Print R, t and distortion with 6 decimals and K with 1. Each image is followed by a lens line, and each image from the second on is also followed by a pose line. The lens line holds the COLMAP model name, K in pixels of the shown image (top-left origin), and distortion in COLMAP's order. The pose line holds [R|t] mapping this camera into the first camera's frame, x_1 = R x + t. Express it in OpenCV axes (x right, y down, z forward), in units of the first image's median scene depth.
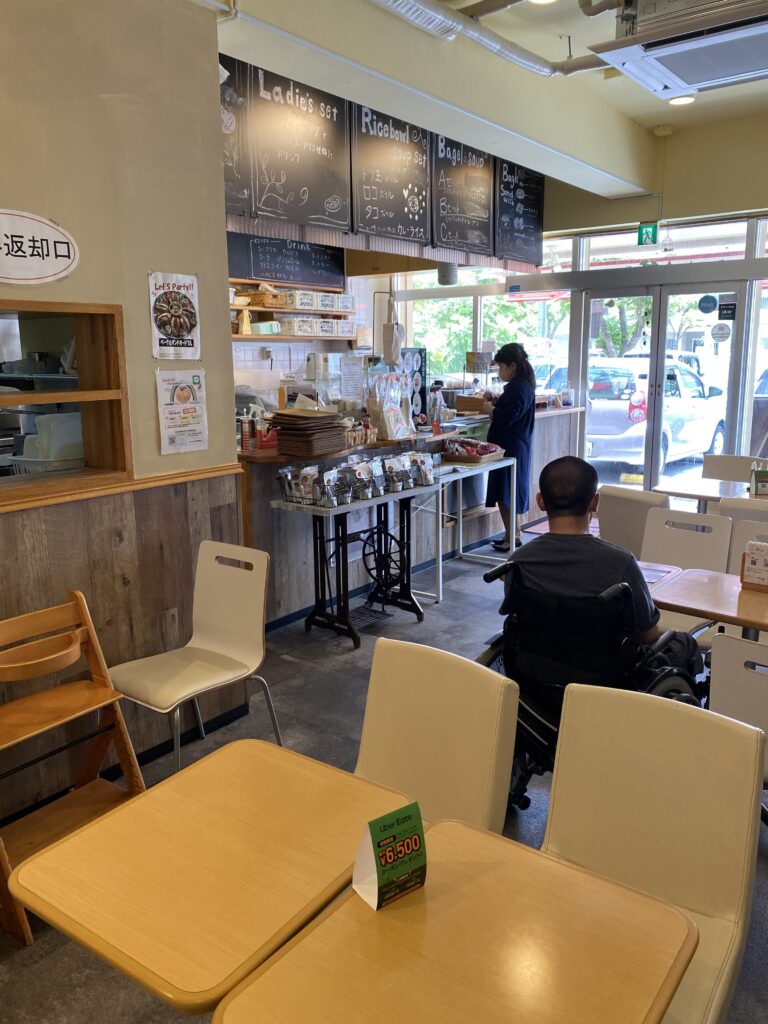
lens RADIAL K [[788.8, 0, 384.7], [0, 788.8, 510.5], [0, 0, 1]] dist [0.006716, 0.004844]
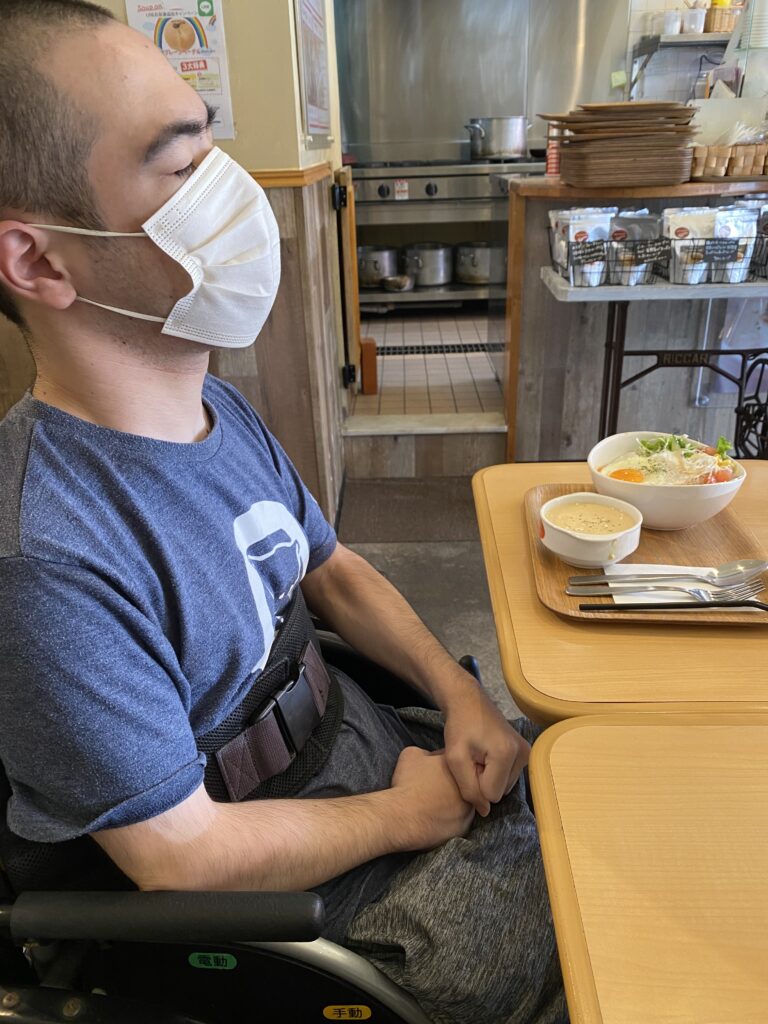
lens RADIAL K [[788.8, 0, 384.6], [0, 788.8, 513.2], [0, 0, 1]] dist [0.006716, 0.004844]
pose [[0.587135, 0.335466, -0.736705, 0.405323], [-0.135099, 0.937931, 0.319426, -0.017024], [0.798136, -0.088018, 0.596014, 0.715771]]
